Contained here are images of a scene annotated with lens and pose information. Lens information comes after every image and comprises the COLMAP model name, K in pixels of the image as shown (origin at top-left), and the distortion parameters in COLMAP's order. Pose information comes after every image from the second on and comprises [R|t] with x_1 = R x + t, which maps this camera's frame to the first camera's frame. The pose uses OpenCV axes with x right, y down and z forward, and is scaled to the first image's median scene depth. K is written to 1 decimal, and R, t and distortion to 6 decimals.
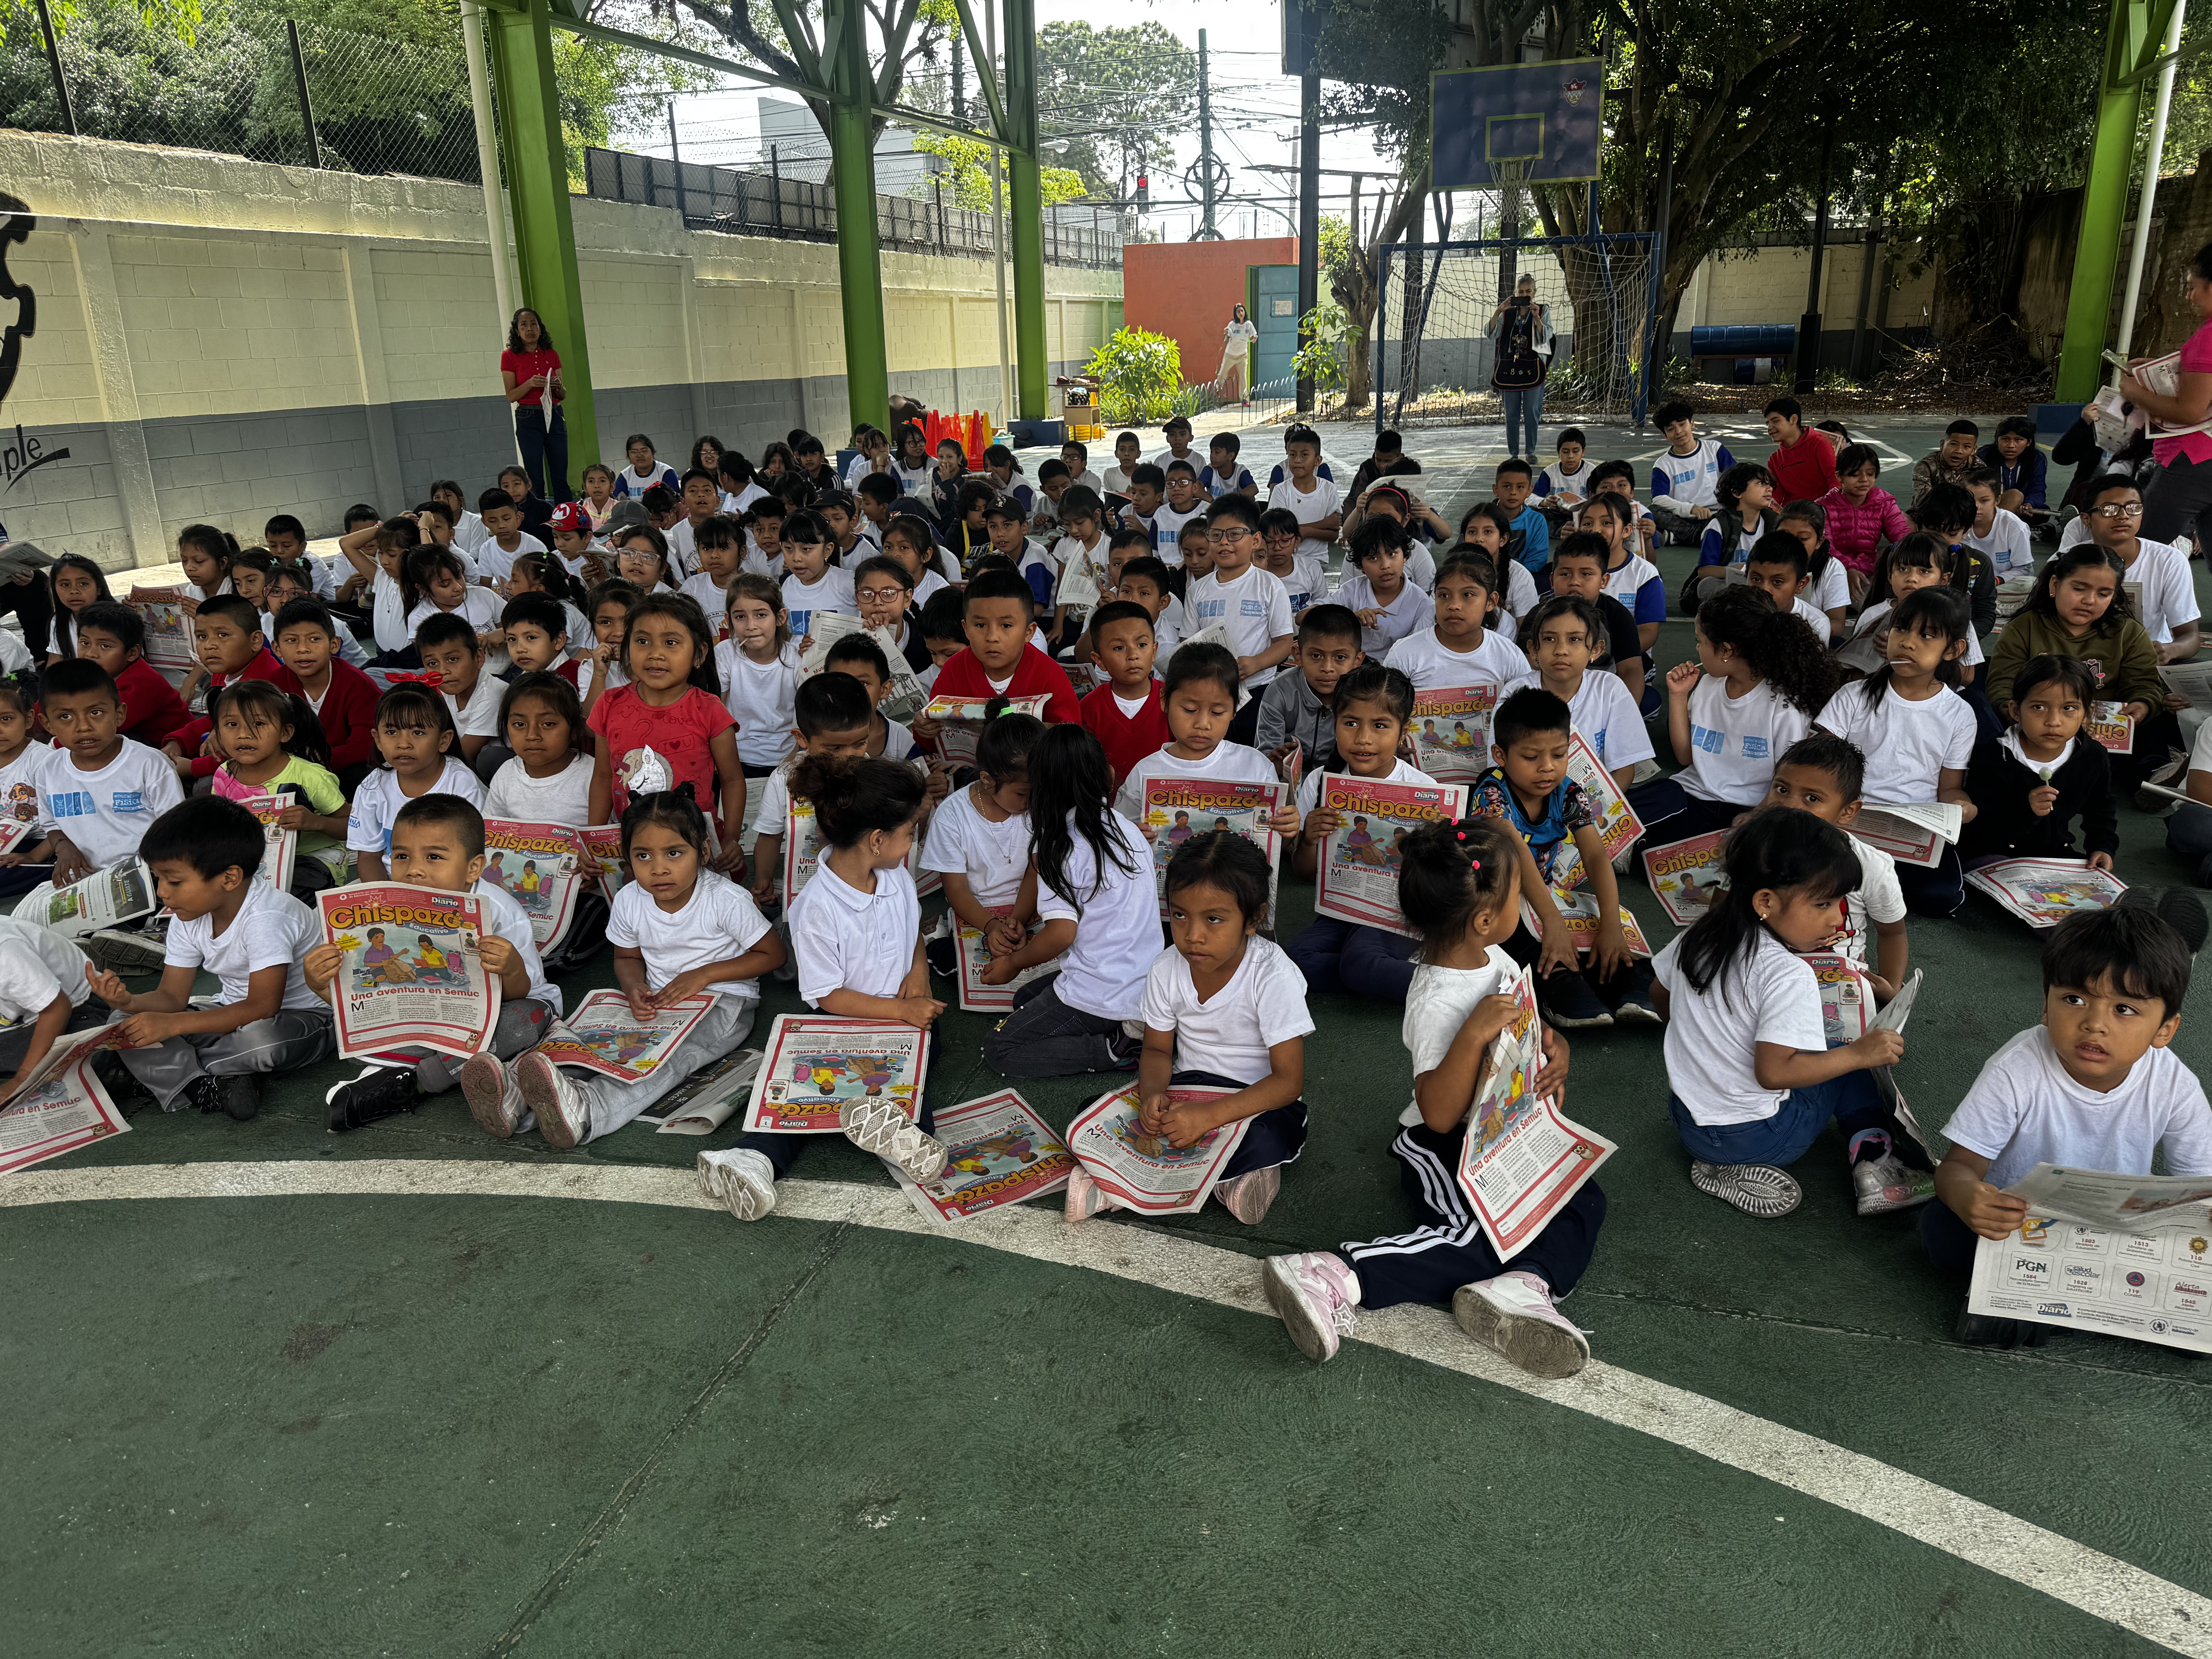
lens RADIAL K [[1564.8, 0, 1106.6], [0, 1564.8, 829.3], [0, 0, 1]] dist [-0.002846, -0.002623]
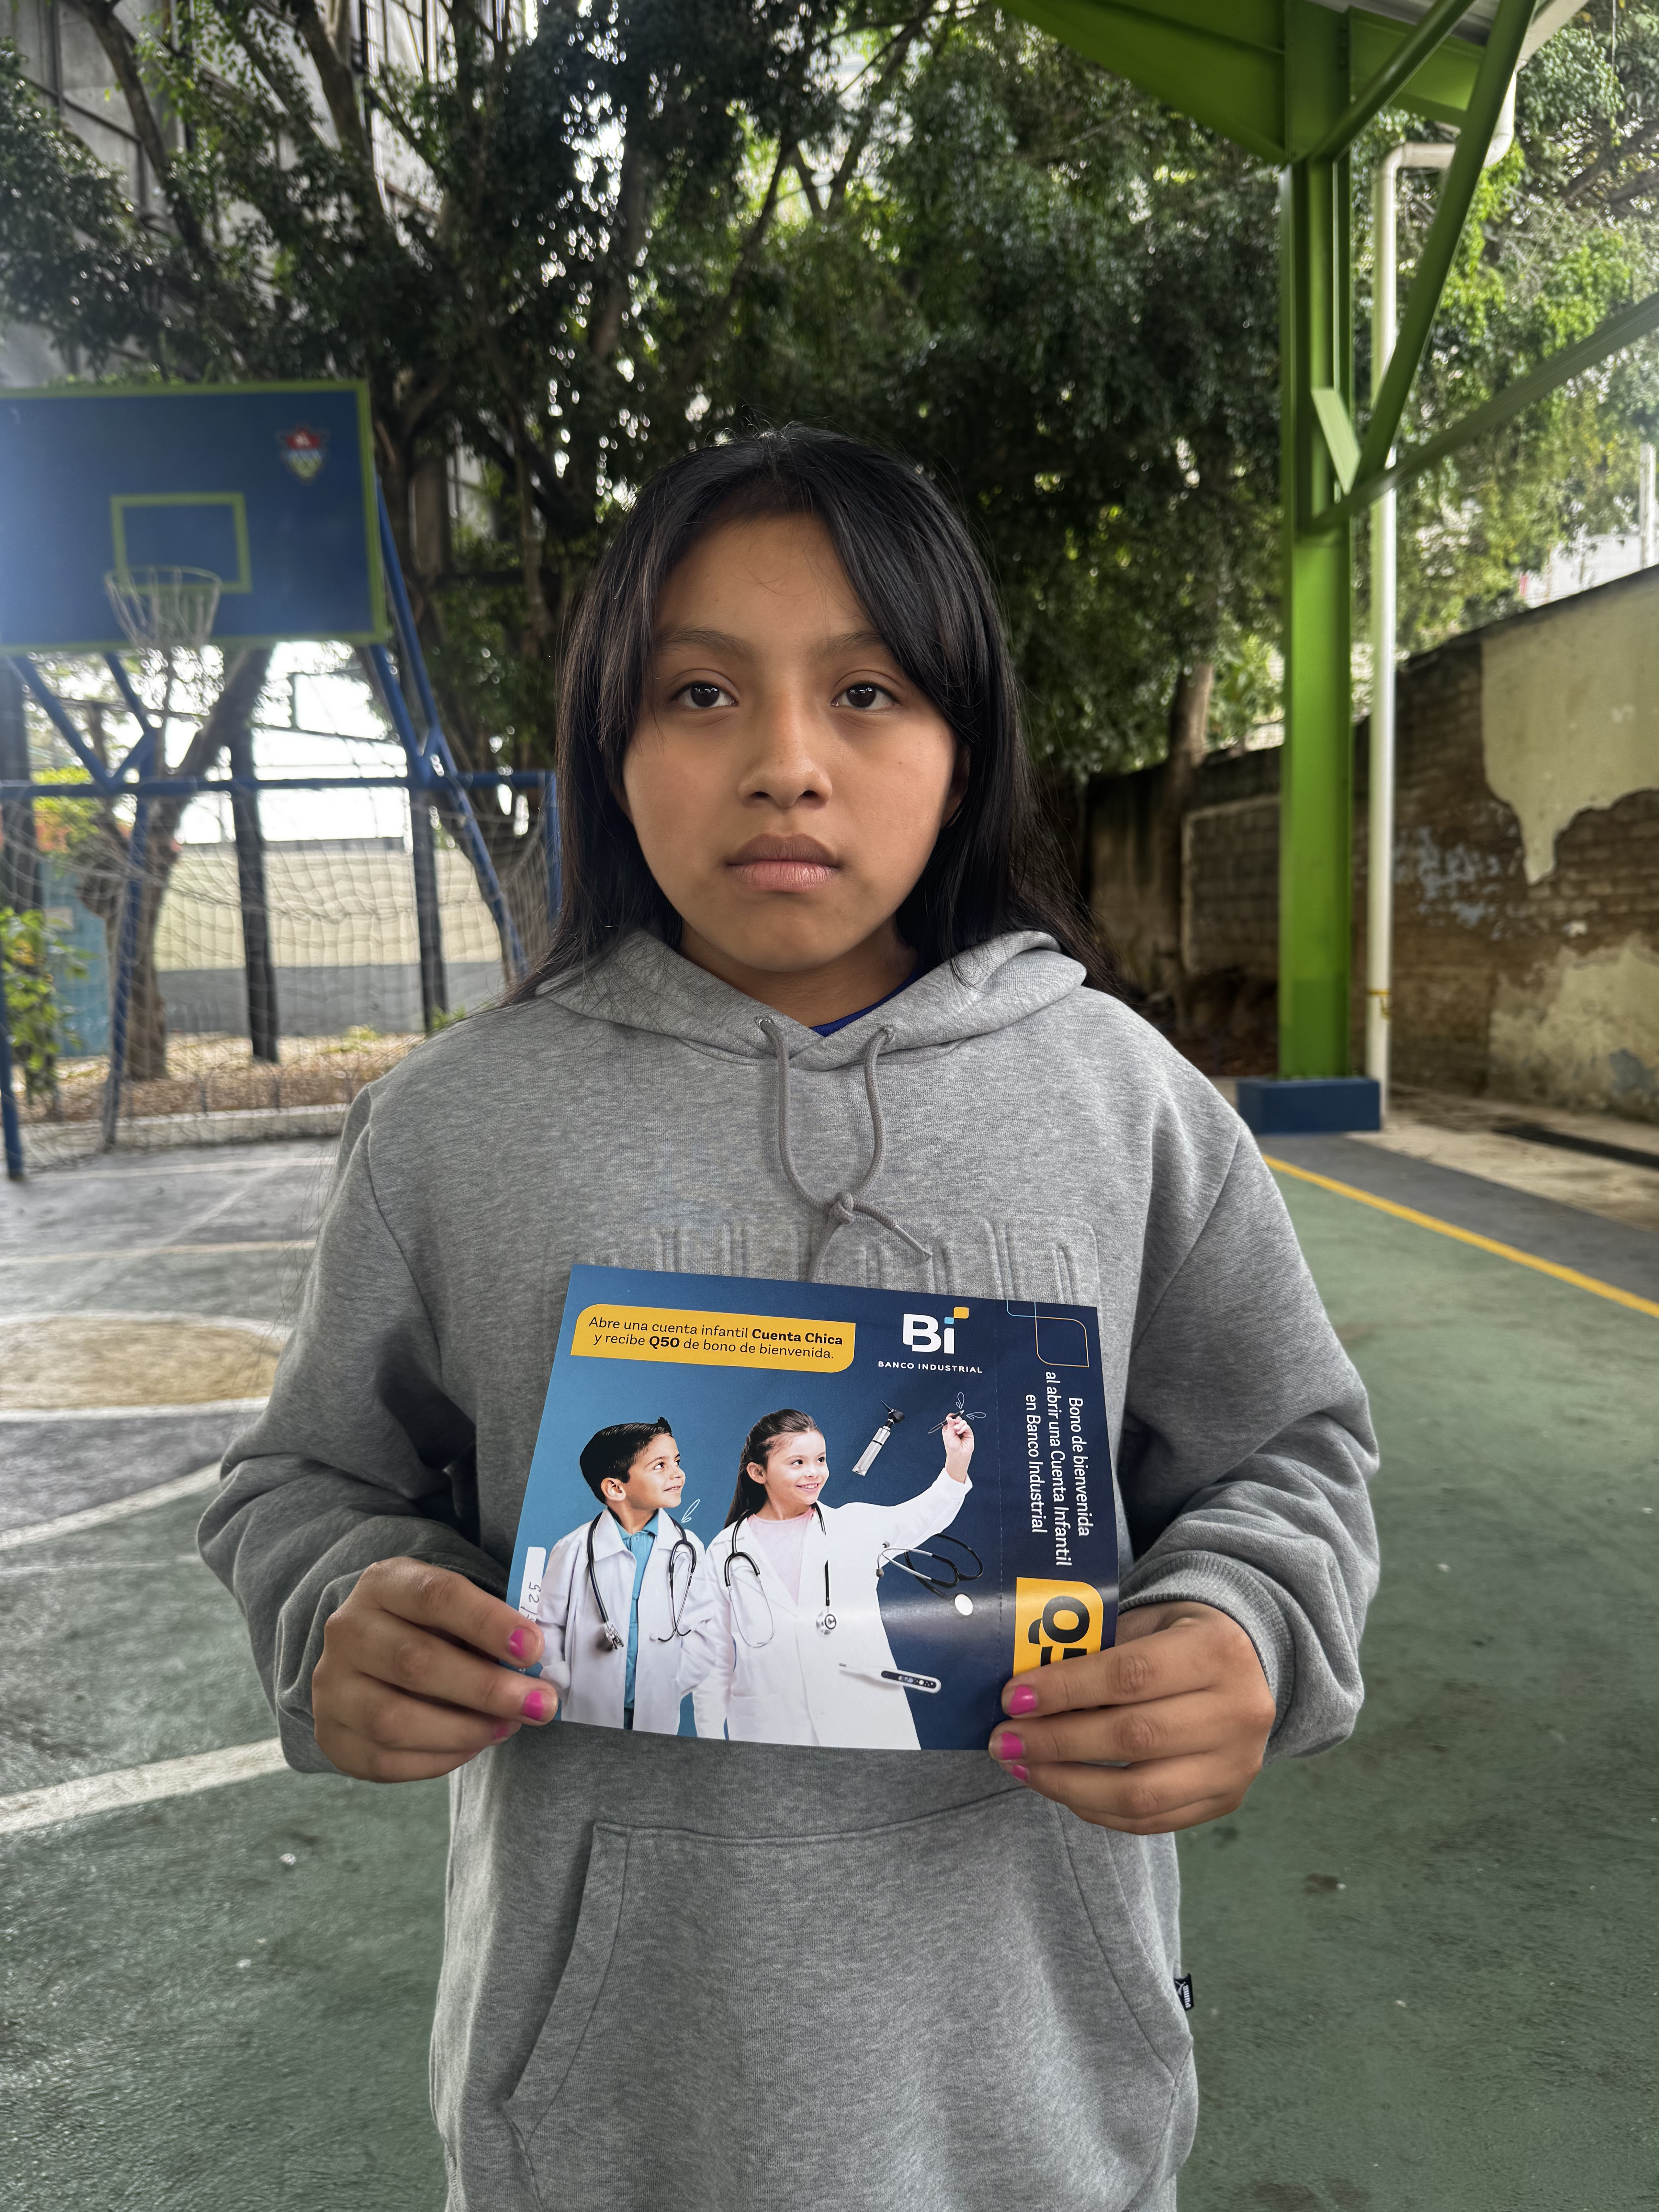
lens RADIAL K [[1564.5, 0, 820.4], [0, 1564.5, 1111.2], [0, 0, 1]] dist [-0.002843, -0.004257]
pose [[0.928731, -0.048148, 0.367615, 0.164609], [0.122450, 0.975727, -0.181558, -0.118041], [-0.349950, 0.213633, 0.912083, 0.363759]]
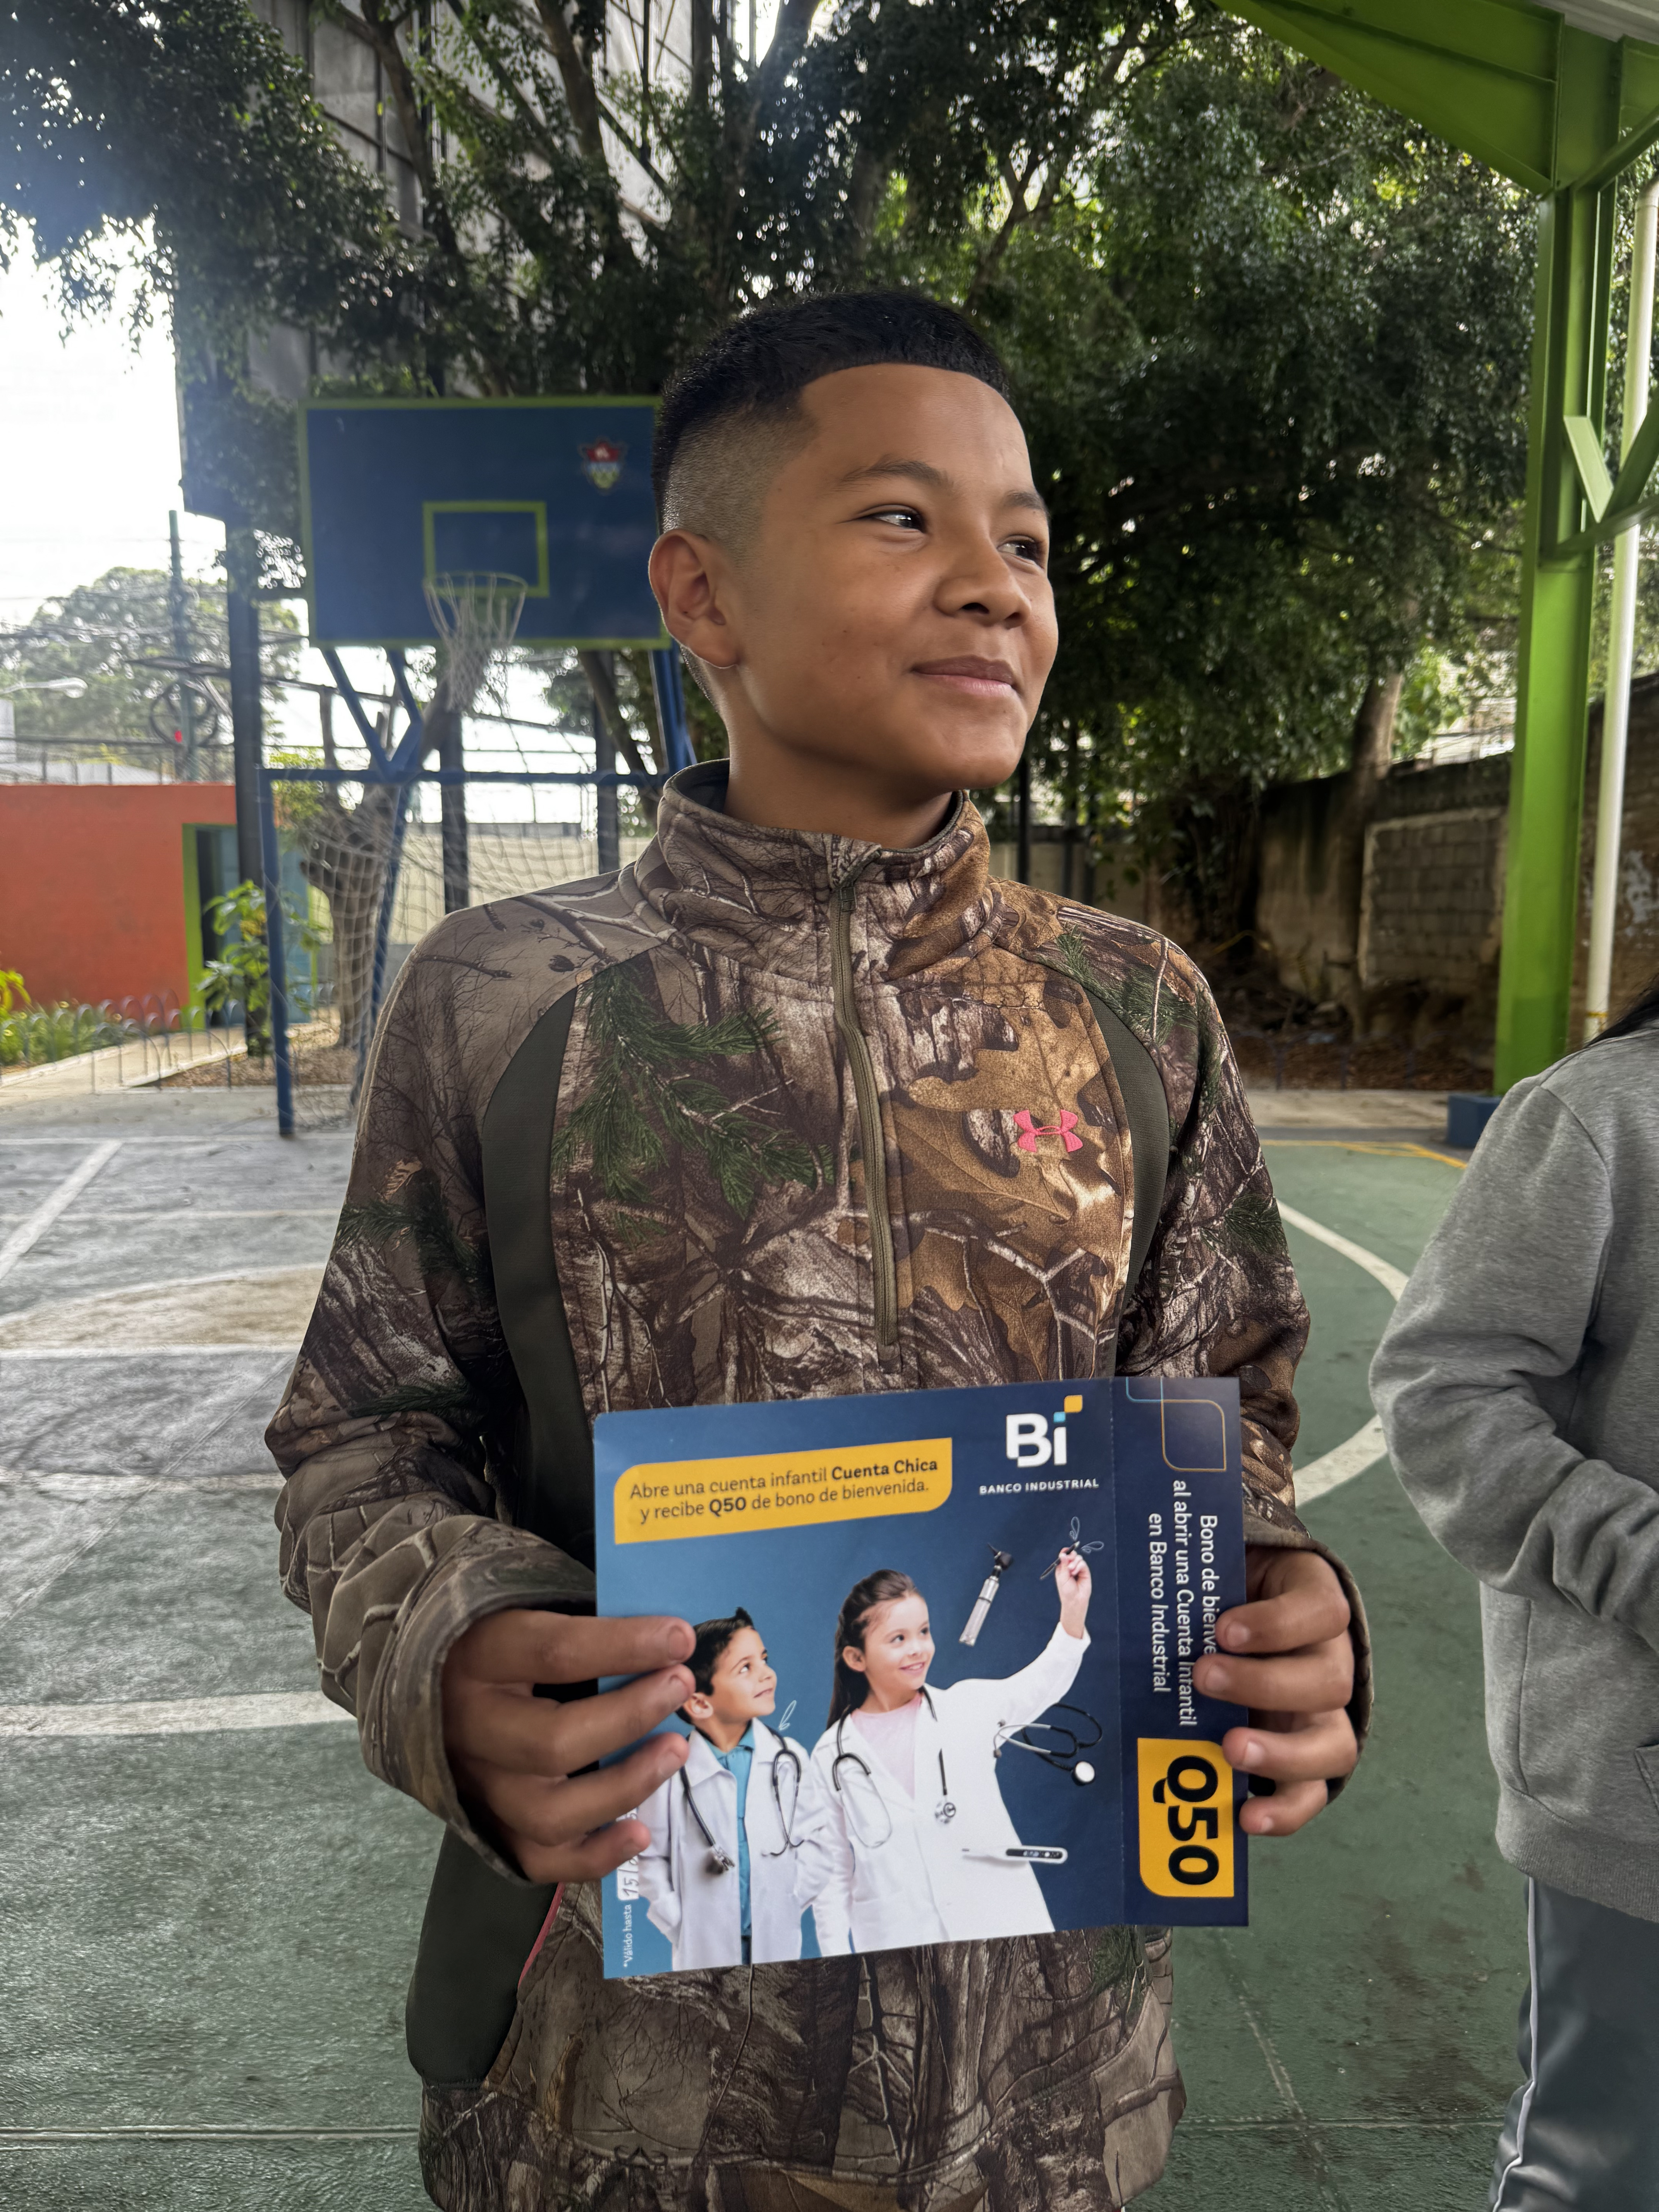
lens RADIAL K [[1564.8, 0, 837.0], [0, 1564.8, 1104.0], [0, 0, 1]] dist [-0.002846, -0.002623]
pose [[0.949140, -0.009245, 0.314719, 0.135655], [0.071002, 0.980106, -0.185340, -0.119420], [-0.306745, 0.198260, 0.930914, 0.362316]]
